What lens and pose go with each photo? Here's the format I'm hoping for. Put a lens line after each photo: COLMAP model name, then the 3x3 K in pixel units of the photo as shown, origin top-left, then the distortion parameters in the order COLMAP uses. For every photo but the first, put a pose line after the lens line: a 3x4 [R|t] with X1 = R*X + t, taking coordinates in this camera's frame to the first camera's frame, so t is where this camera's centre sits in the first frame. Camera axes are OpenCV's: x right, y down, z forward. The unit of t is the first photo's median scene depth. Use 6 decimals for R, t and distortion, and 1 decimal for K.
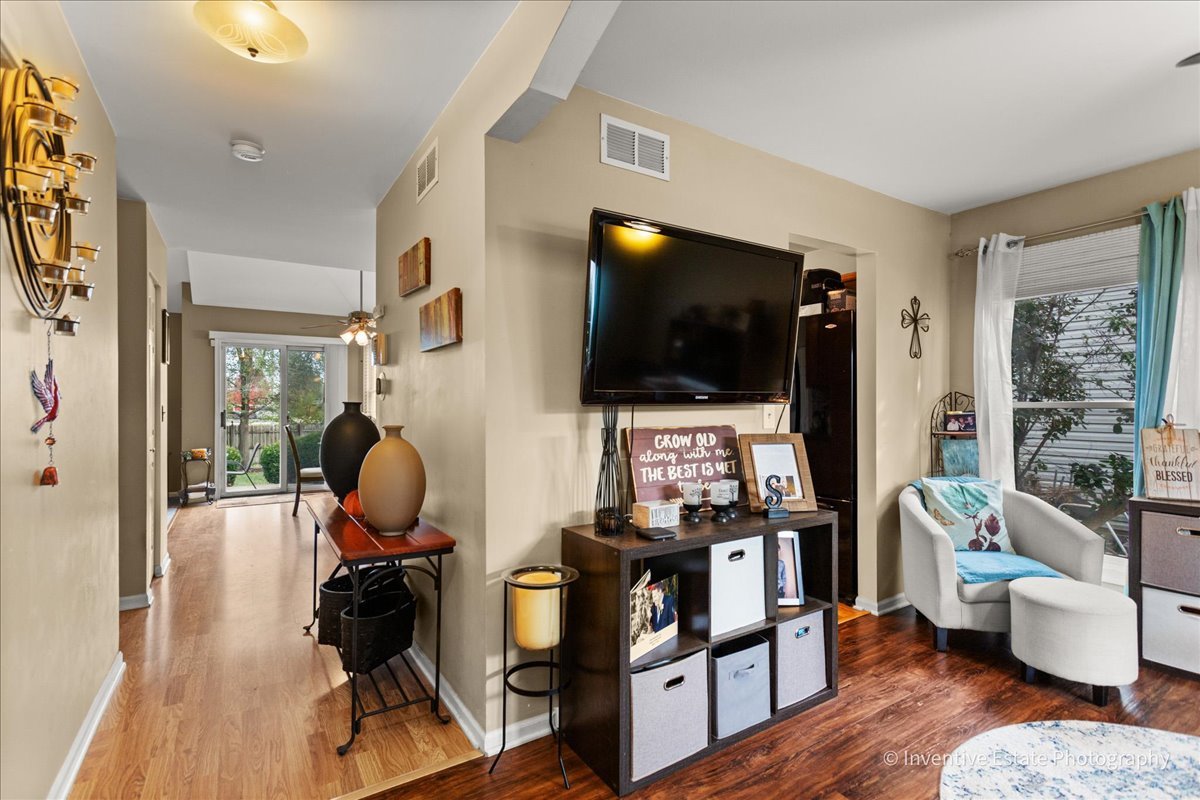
lens RADIAL K [[570.1, 0, 600.3], [0, 570.1, 401.5], [0, 0, 1]] dist [0.002970, 0.000122]
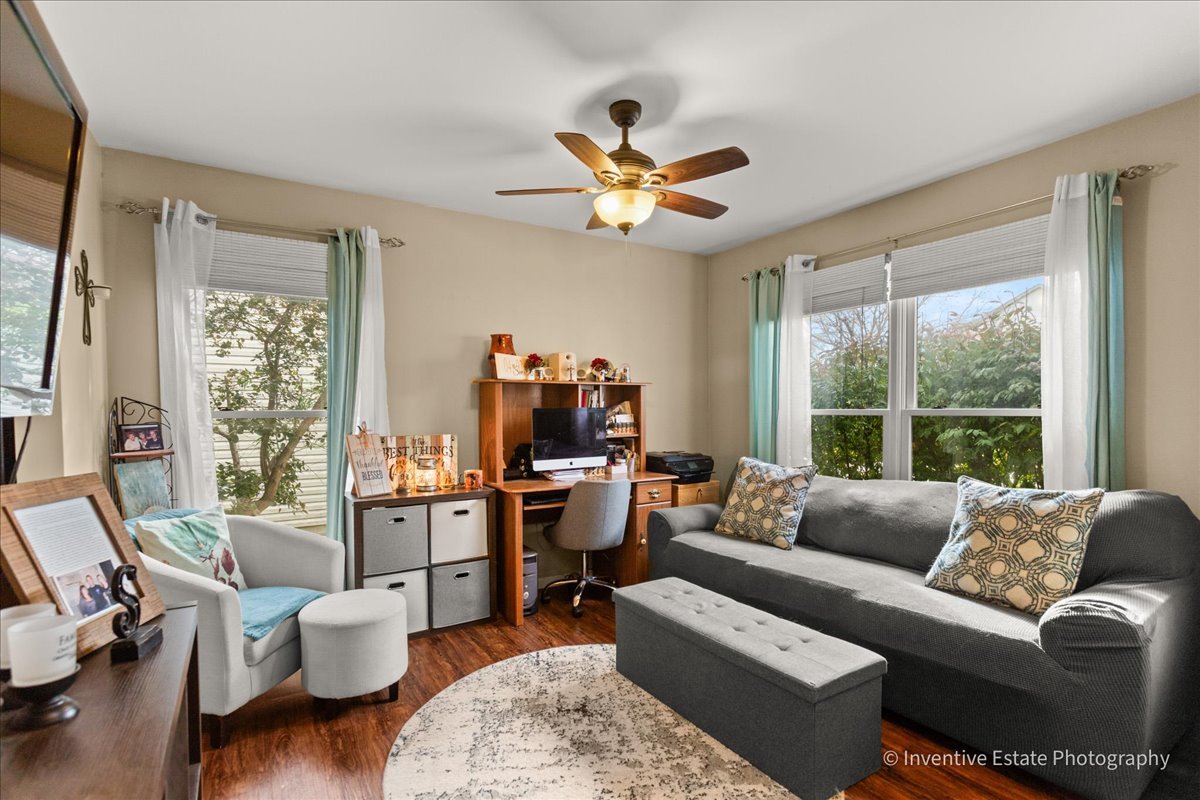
lens RADIAL K [[570.1, 0, 587.6], [0, 570.1, 429.6], [0, 0, 1]] dist [0.002970, 0.000122]
pose [[0.020867, -0.032423, 0.999256, -0.112732], [0.000900, 0.999474, 0.032411, 0.001858], [-0.999782, 0.000223, 0.020885, 0.468339]]
